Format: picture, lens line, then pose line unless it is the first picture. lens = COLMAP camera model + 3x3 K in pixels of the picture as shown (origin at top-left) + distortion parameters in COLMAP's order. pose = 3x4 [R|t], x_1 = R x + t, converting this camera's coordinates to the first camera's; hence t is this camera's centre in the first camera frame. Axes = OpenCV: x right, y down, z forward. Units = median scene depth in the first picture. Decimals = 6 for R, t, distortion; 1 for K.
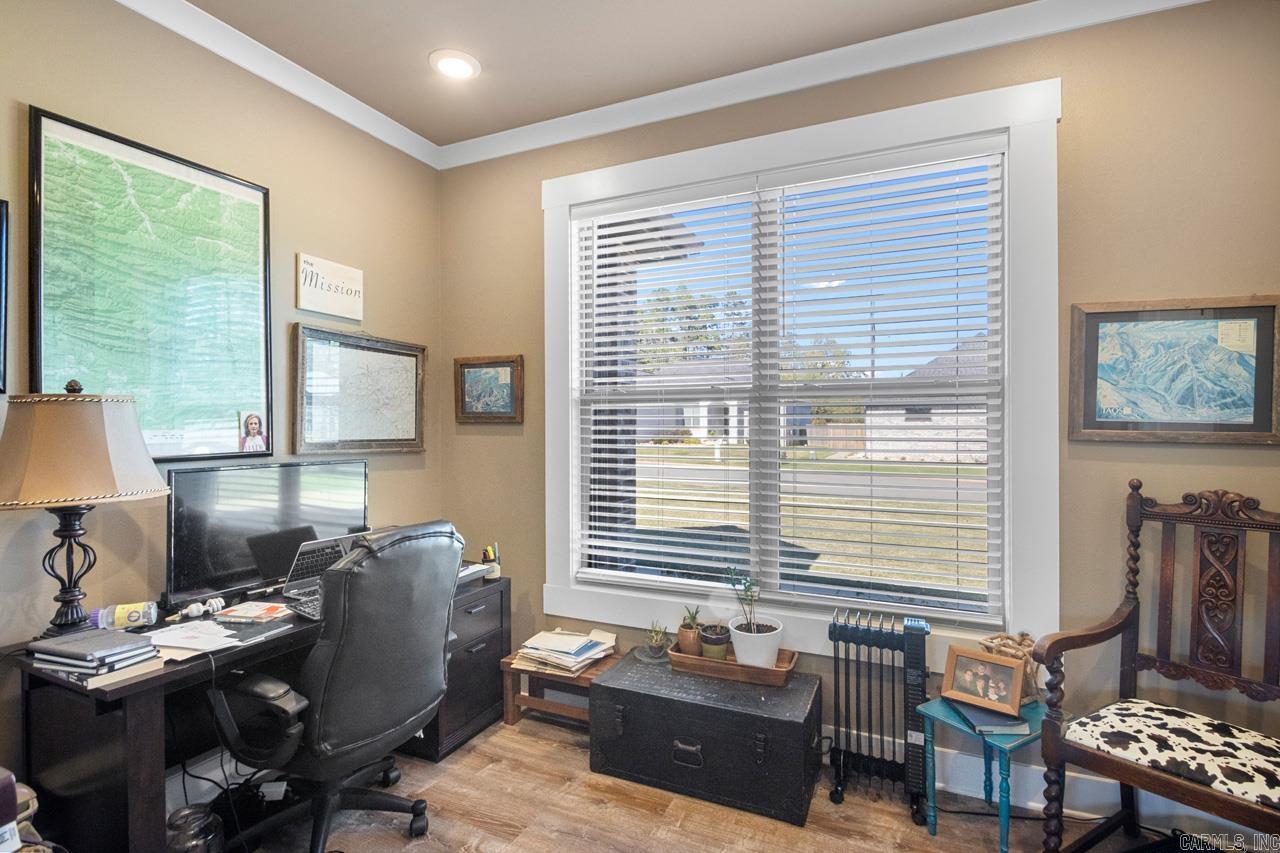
lens RADIAL K [[597.6, 0, 639.1], [0, 597.6, 434.5], [0, 0, 1]] dist [0.013839, -0.014631]
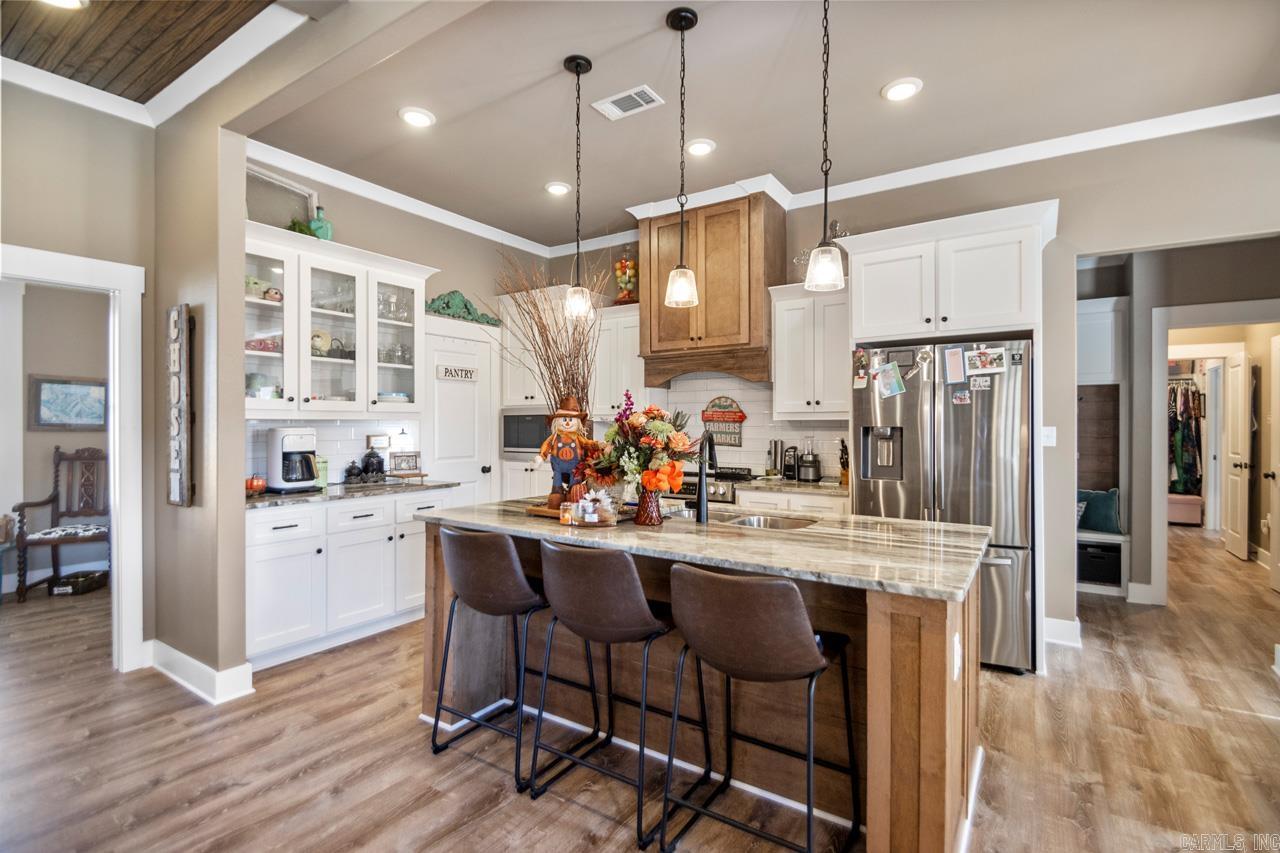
lens RADIAL K [[597.6, 0, 649.7], [0, 597.6, 425.9], [0, 0, 1]] dist [0.013839, -0.014631]
pose [[0.153628, -0.002775, 0.988125, -1.343599], [0.007354, 0.999972, 0.001665, 0.004683], [-0.988101, 0.007011, 0.153644, -1.948737]]
